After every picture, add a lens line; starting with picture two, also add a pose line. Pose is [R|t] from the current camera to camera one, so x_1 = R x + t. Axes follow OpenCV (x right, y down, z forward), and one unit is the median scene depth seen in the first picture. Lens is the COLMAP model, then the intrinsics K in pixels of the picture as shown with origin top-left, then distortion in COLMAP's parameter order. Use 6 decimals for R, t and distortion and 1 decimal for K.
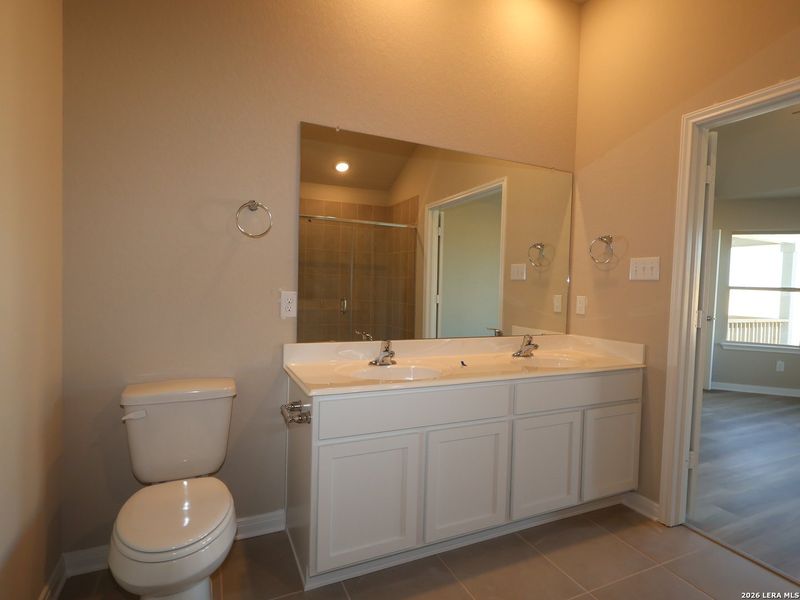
lens RADIAL K [[423.3, 0, 397.2], [0, 423.3, 300.1], [0, 0, 1]] dist [-0.003862, -0.000338]
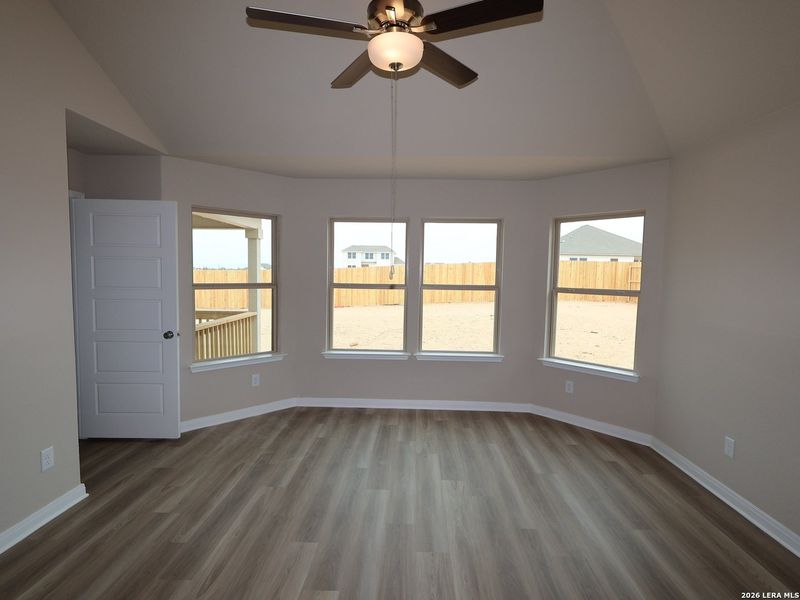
lens RADIAL K [[423.3, 0, 397.2], [0, 423.3, 300.1], [0, 0, 1]] dist [-0.003862, -0.000338]
pose [[0.474298, -0.093872, 0.875345, 0.313944], [0.056922, 0.995488, 0.075914, -0.039351], [-0.878522, 0.013821, 0.477501, 0.341629]]
